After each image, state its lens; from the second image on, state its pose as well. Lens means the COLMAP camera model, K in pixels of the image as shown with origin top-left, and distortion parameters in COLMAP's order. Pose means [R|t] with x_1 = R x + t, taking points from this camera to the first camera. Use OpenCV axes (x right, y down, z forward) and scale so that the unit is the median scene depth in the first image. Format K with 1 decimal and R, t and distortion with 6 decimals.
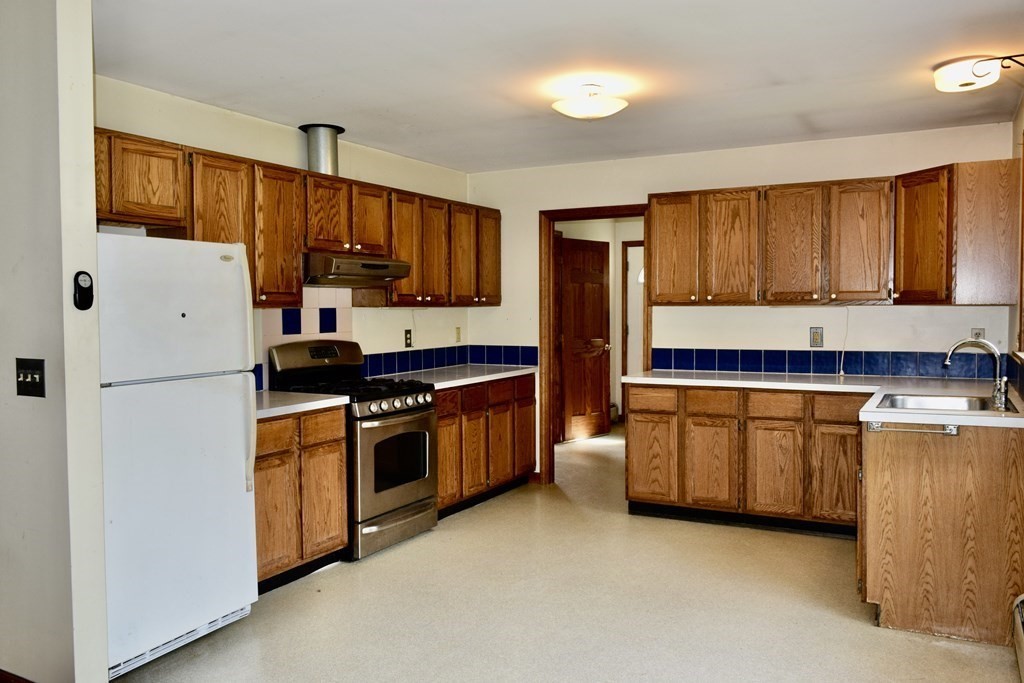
lens RADIAL K [[816.9, 0, 511.8], [0, 816.9, 336.4], [0, 0, 1]] dist [-0.004319, -0.006964]
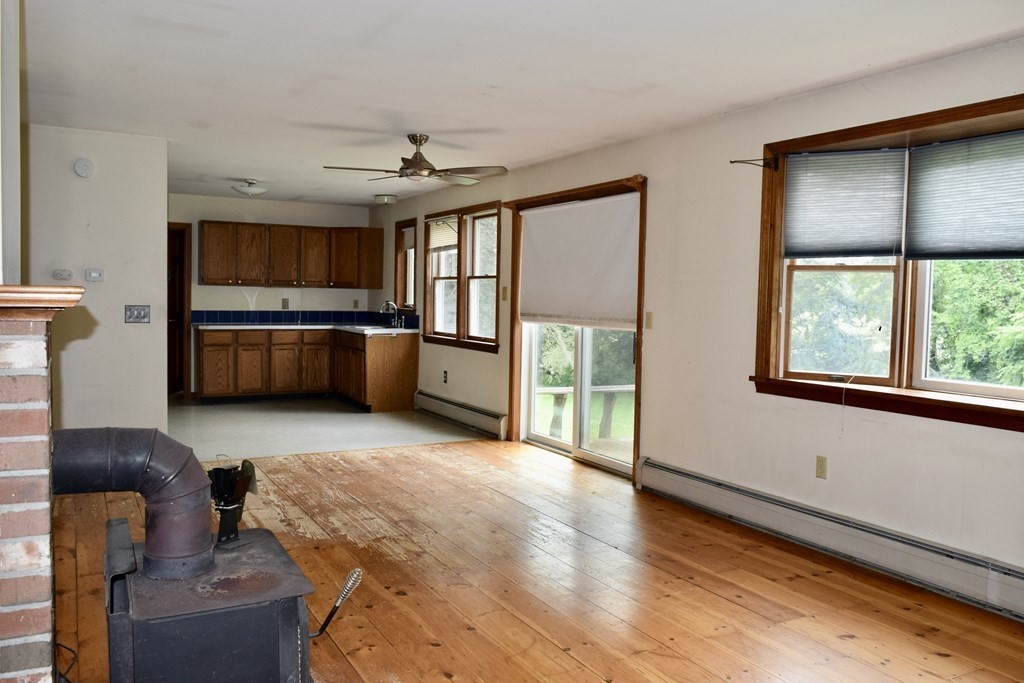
lens RADIAL K [[816.9, 0, 507.5], [0, 816.9, 340.0], [0, 0, 1]] dist [-0.004319, -0.006964]
pose [[0.540045, -0.030504, 0.841083, -1.013840], [0.007553, 0.999478, 0.031399, 0.031096], [-0.841602, -0.010604, 0.539993, -0.510474]]
